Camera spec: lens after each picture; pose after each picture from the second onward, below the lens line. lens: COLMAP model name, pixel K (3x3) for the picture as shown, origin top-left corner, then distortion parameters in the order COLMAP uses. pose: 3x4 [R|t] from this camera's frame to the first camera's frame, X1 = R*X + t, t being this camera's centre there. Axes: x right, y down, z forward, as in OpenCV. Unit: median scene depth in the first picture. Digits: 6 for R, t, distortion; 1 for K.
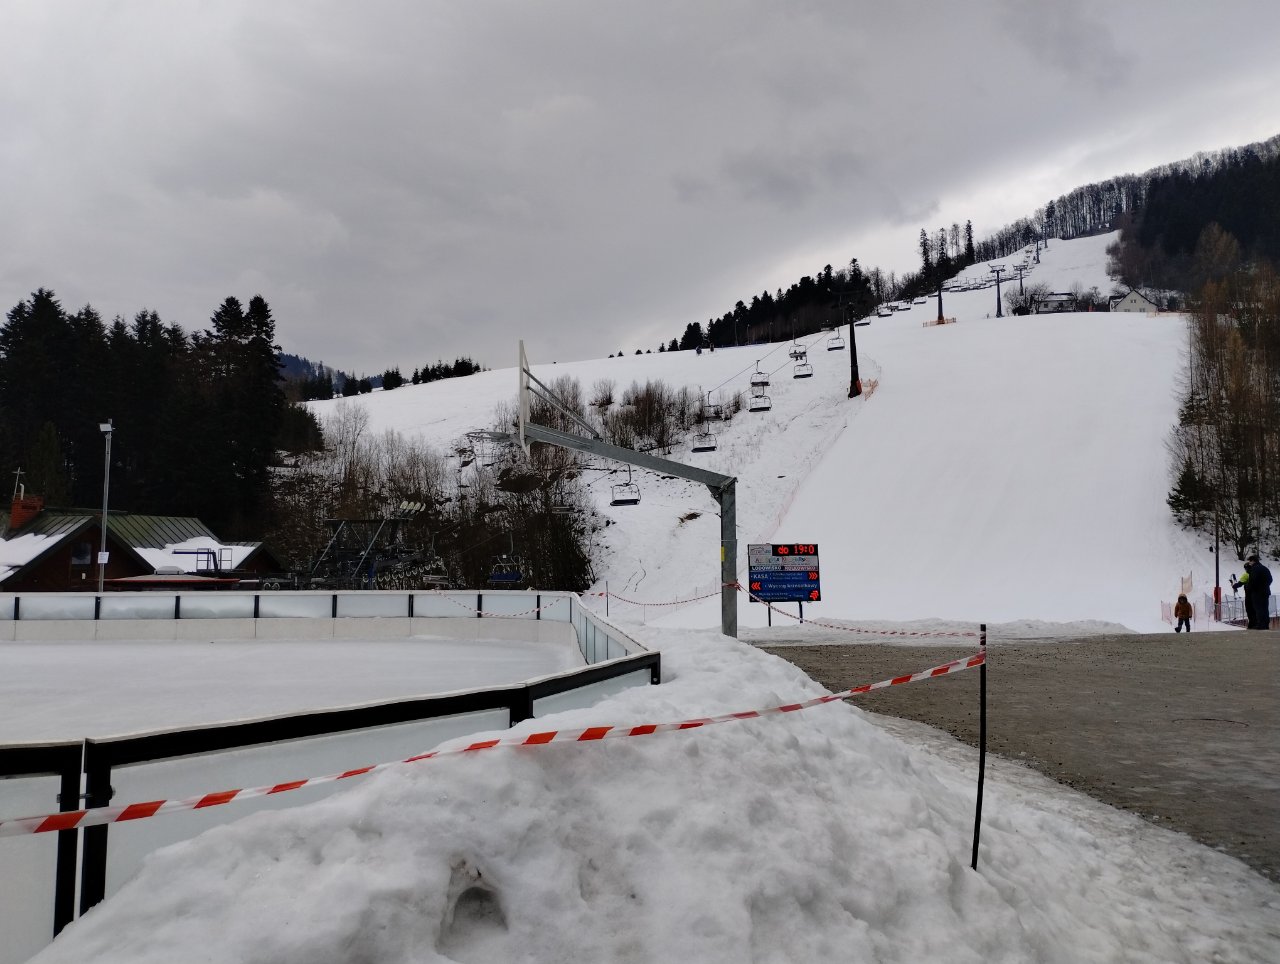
lens RADIAL K [[1063.5, 0, 633.0], [0, 1063.5, 449.0], [0, 0, 1]] dist [0.038077, -0.016875]
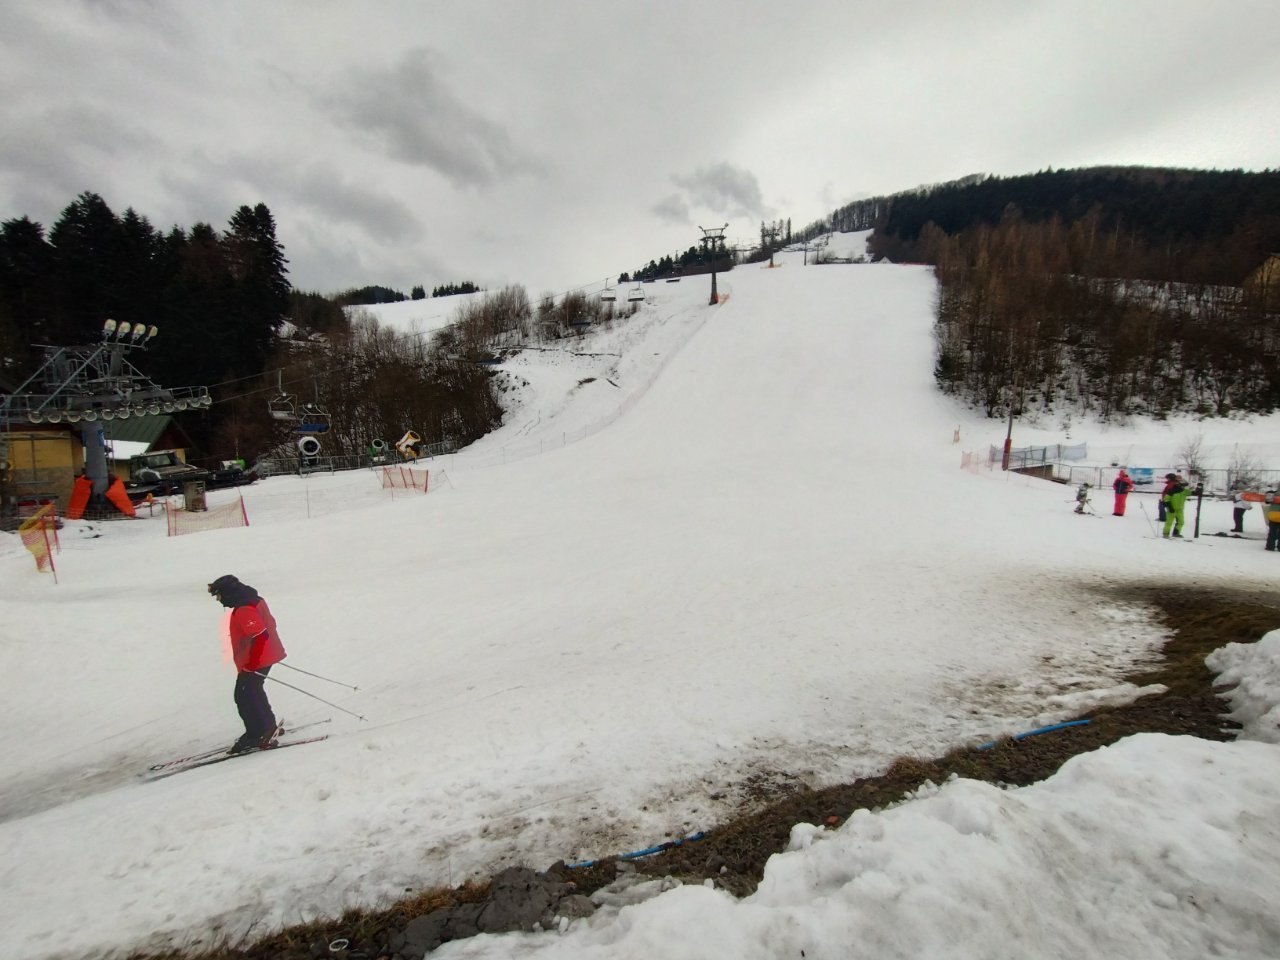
lens RADIAL K [[585.0, 0, 645.8], [0, 585.0, 473.3], [0, 0, 1]] dist [-0.000873, -0.000901]
pose [[0.996019, 0.008556, 0.088735, 0.026031], [-0.026131, 0.979681, 0.198853, 0.011907], [-0.085231, -0.200380, 0.976004, 0.098836]]
